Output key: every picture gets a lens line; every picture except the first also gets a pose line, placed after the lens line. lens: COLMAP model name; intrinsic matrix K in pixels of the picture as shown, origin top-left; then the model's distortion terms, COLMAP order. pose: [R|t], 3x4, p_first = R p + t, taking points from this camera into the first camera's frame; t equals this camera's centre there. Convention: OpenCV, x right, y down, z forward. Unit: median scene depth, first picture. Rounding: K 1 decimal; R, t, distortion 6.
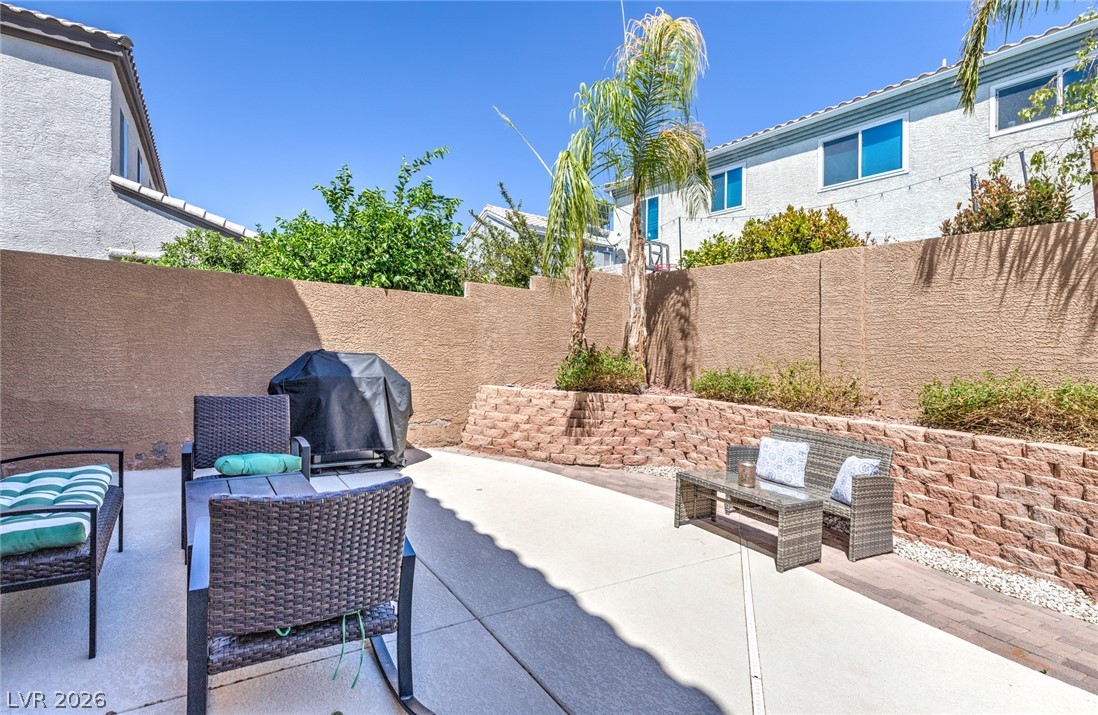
lens RADIAL K [[530.3, 0, 530.6], [0, 530.3, 324.2], [0, 0, 1]] dist [0.012339, -0.000056]
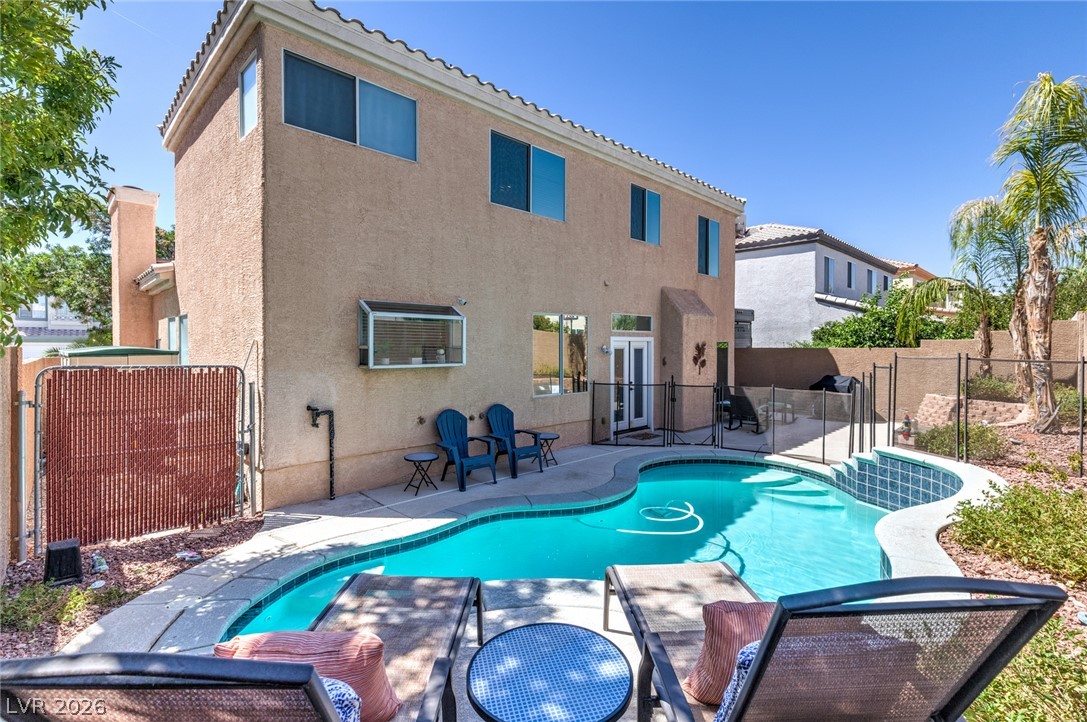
lens RADIAL K [[509.0, 0, 540.3], [0, 509.0, 358.8], [0, 0, 1]] dist [0.007703, -0.000001]
pose [[0.190345, -0.023446, -0.981437, 1.548880], [0.050024, 0.998648, -0.014156, -0.057947], [0.980442, -0.046401, 0.191261, -0.765835]]
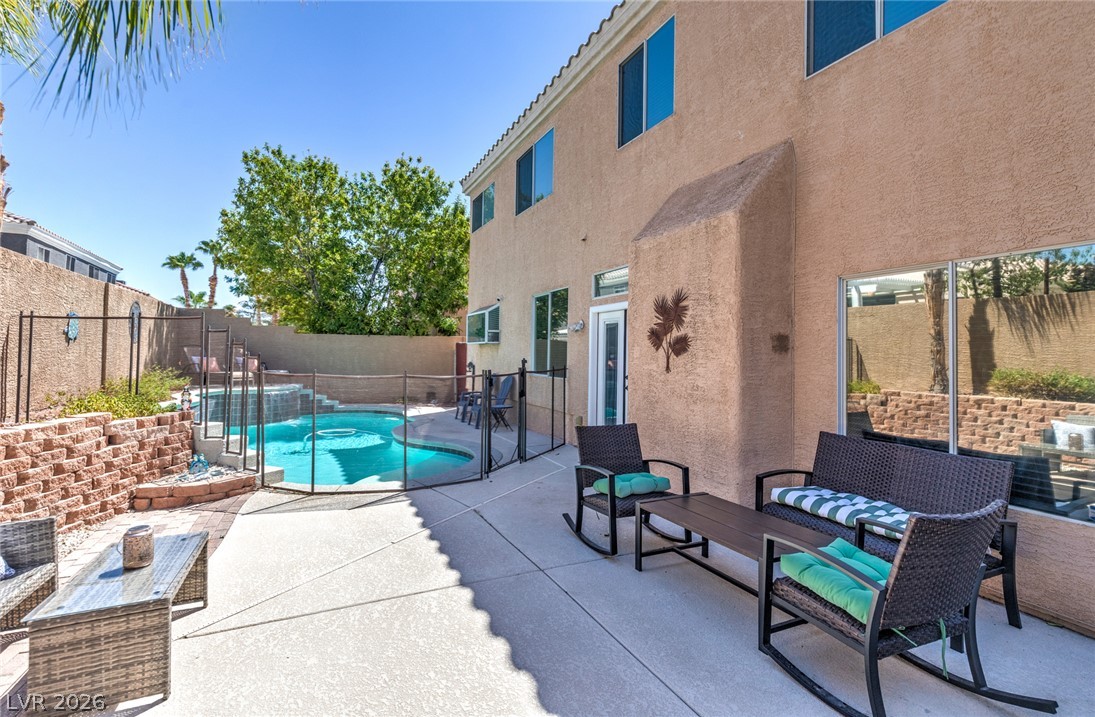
lens RADIAL K [[508.5, 0, 534.0], [0, 508.5, 336.1], [0, 0, 1]] dist [0.002792, 0.000435]
pose [[-0.983469, -0.055270, 0.172435, -0.110439], [-0.067796, 0.995405, -0.067619, 0.015072], [-0.167906, -0.078191, -0.982697, 0.967281]]
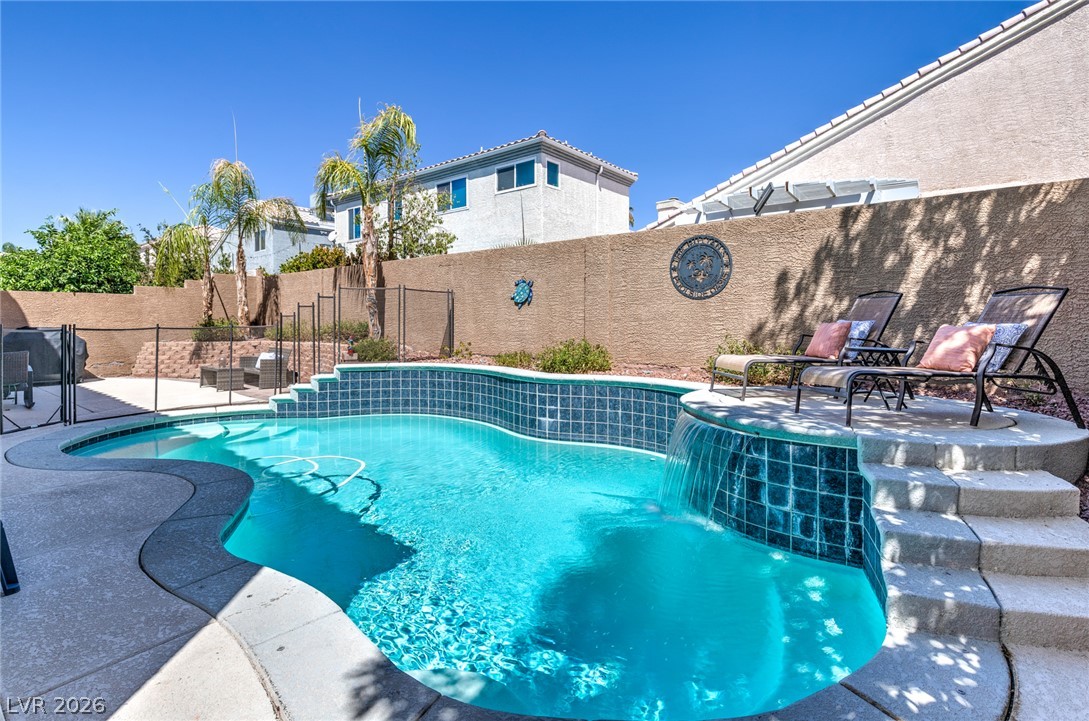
lens RADIAL K [[511.3, 0, 548.3], [0, 511.3, 318.2], [0, 0, 1]] dist [0.000845, -0.008293]
pose [[0.945210, -0.049819, 0.322639, 0.700926], [0.035027, 0.998059, 0.051494, -0.010559], [-0.324578, -0.037372, 0.945120, -1.195058]]
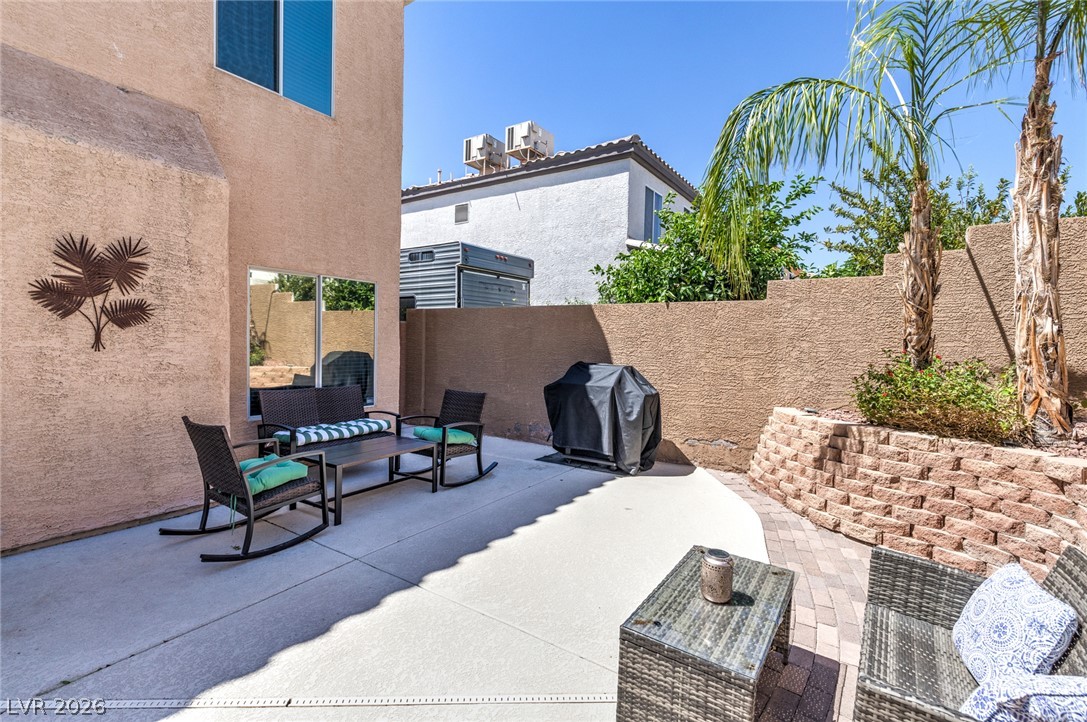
lens RADIAL K [[509.0, 0, 540.3], [0, 509.0, 358.8], [0, 0, 1]] dist [0.007703, -0.000001]
pose [[0.387867, -0.010803, -0.921652, 0.512845], [0.035338, 0.999370, 0.003157, 0.028425], [0.921037, -0.033794, 0.388005, 0.390282]]
